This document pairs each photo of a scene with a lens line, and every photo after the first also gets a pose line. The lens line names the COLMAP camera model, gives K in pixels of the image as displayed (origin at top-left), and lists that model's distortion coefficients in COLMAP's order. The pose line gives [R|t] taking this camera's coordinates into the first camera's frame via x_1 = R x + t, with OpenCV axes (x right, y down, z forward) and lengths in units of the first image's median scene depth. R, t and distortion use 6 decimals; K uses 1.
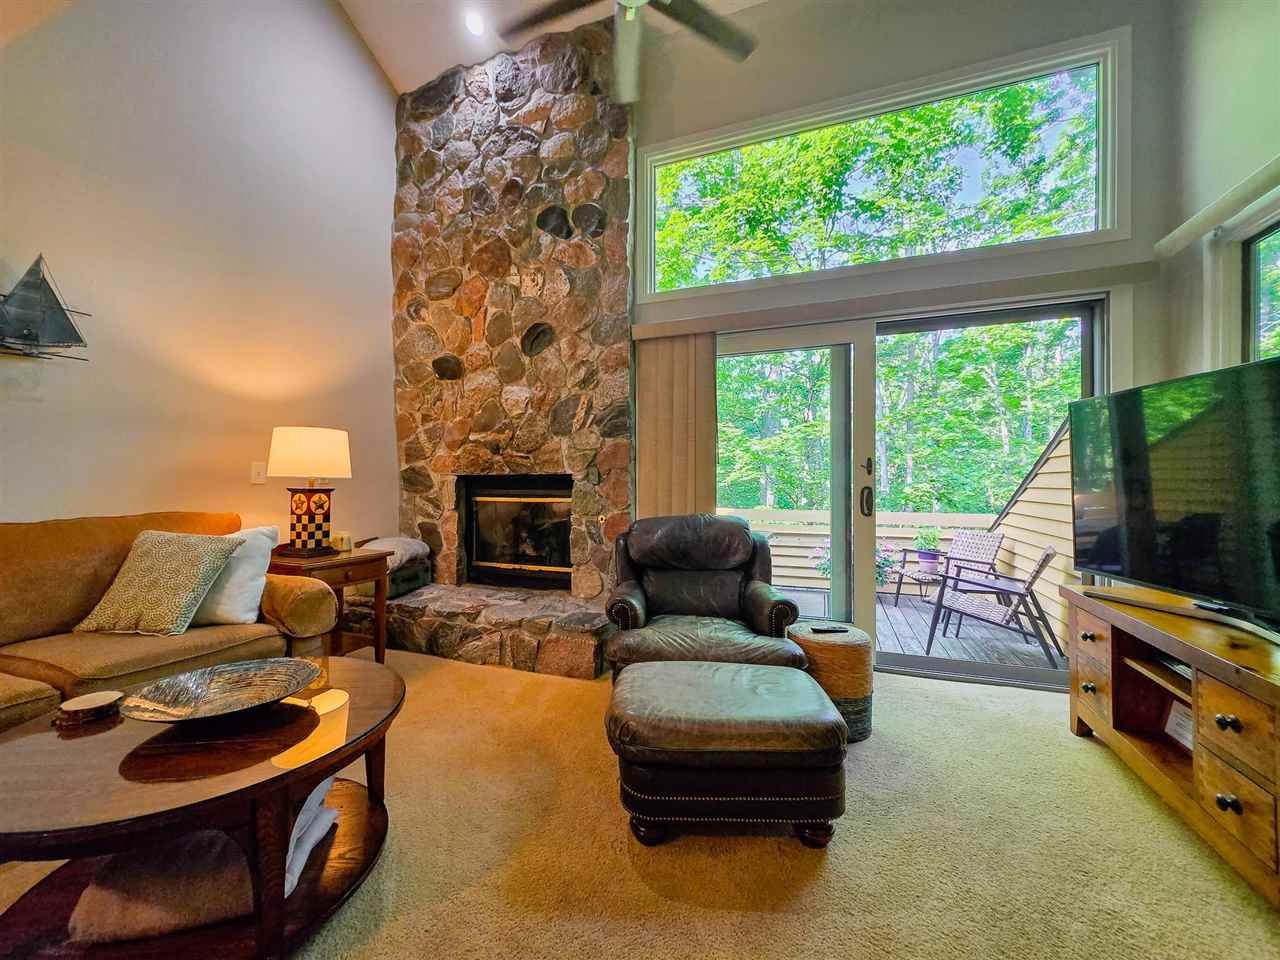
lens RADIAL K [[505.8, 0, 643.0], [0, 505.8, 481.1], [0, 0, 1]] dist [0.002917, -0.000735]
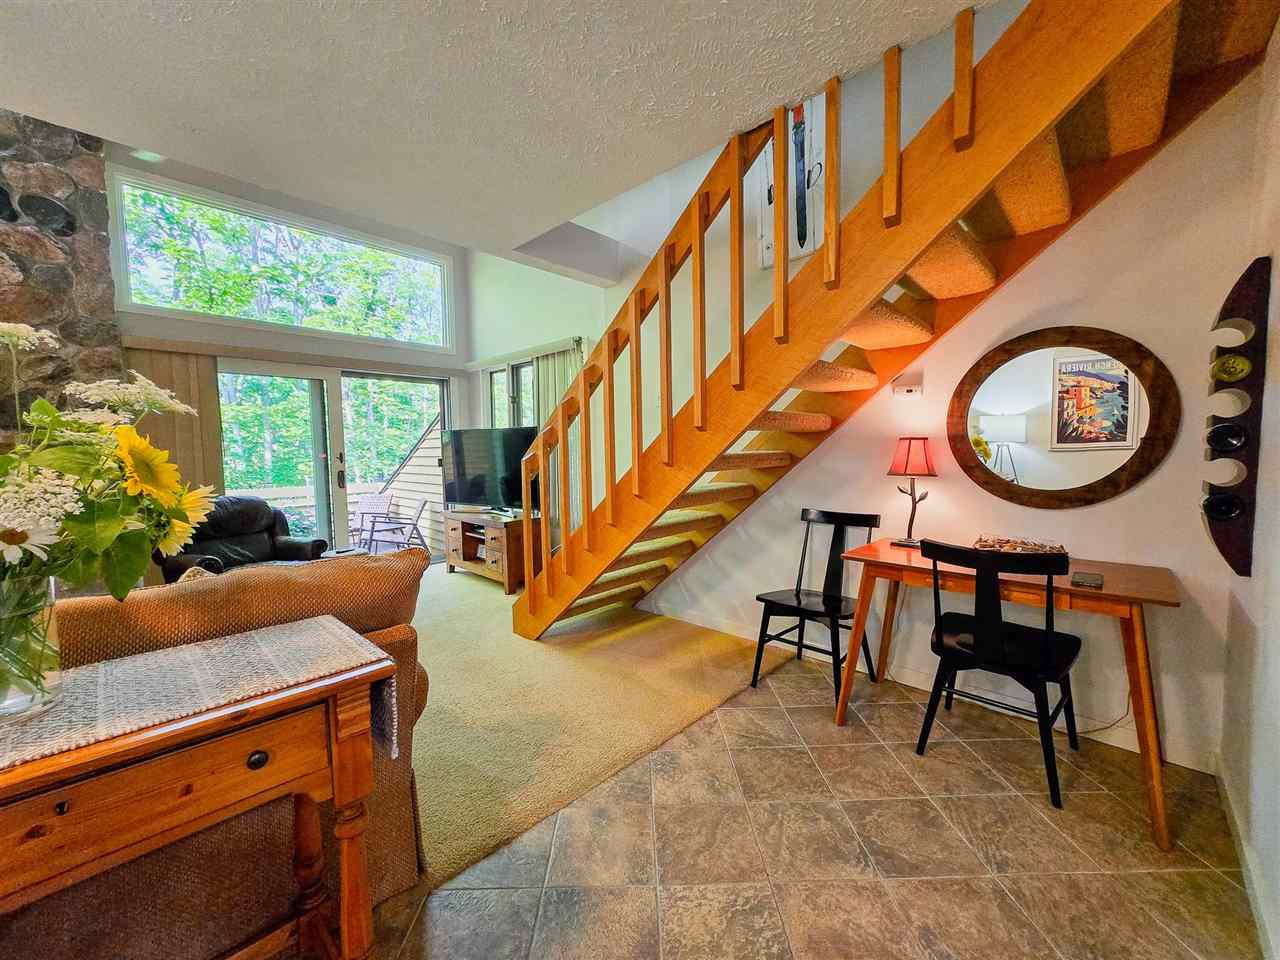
lens RADIAL K [[505.8, 0, 634.7], [0, 505.8, 481.0], [0, 0, 1]] dist [0.002917, -0.000735]
pose [[0.407903, -0.063982, 0.910780, -0.566000], [0.011473, 0.997822, 0.064959, -0.042207], [-0.912953, -0.016047, 0.407749, -0.461167]]
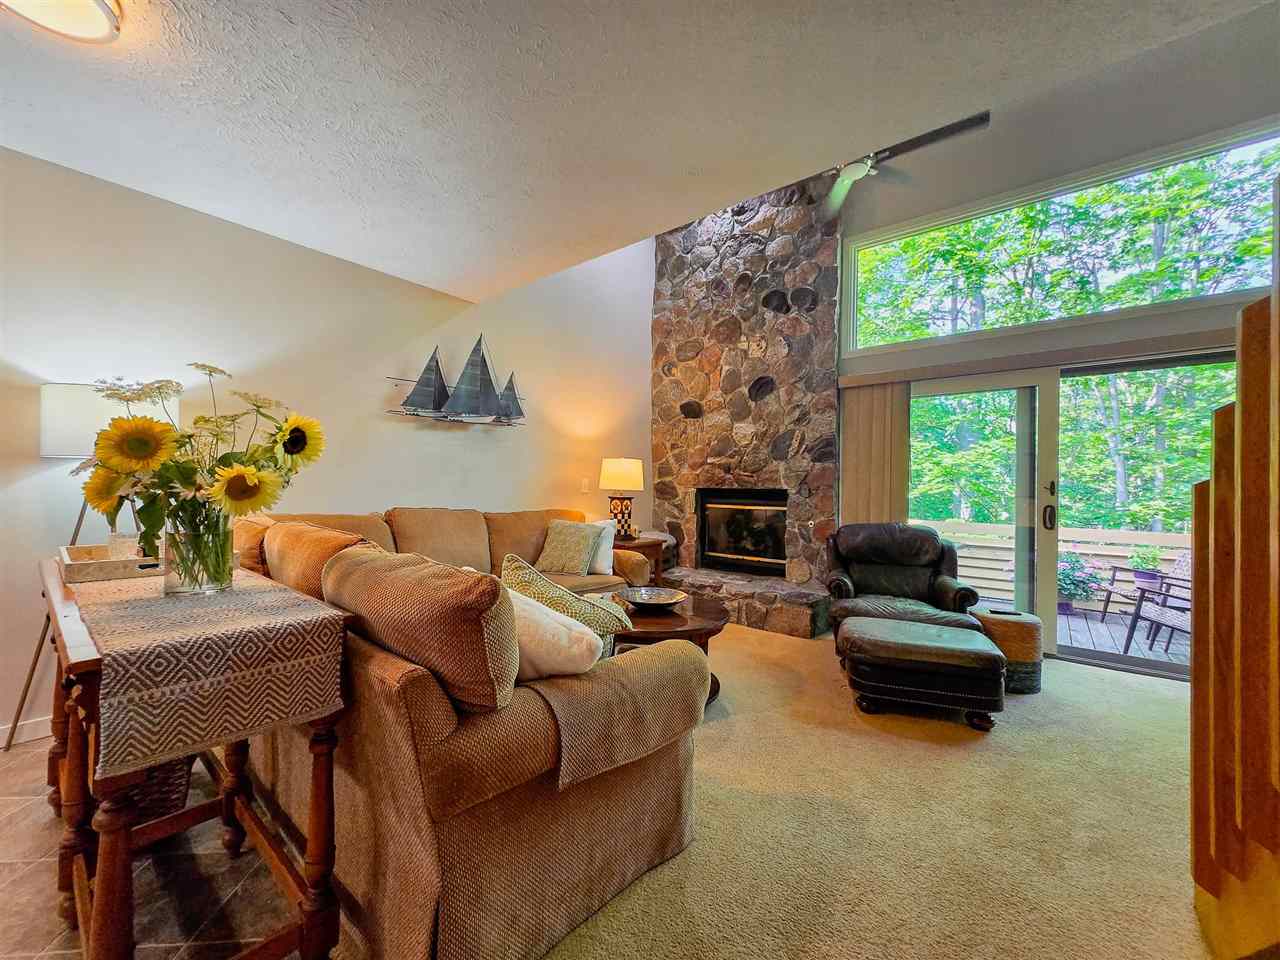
lens RADIAL K [[505.8, 0, 641.1], [0, 505.8, 481.1], [0, 0, 1]] dist [0.002917, -0.000735]
pose [[0.946577, 0.011884, -0.322260, -0.076240], [-0.015766, 0.999831, -0.009438, -0.016882], [0.322094, 0.014014, 0.946604, -0.385946]]
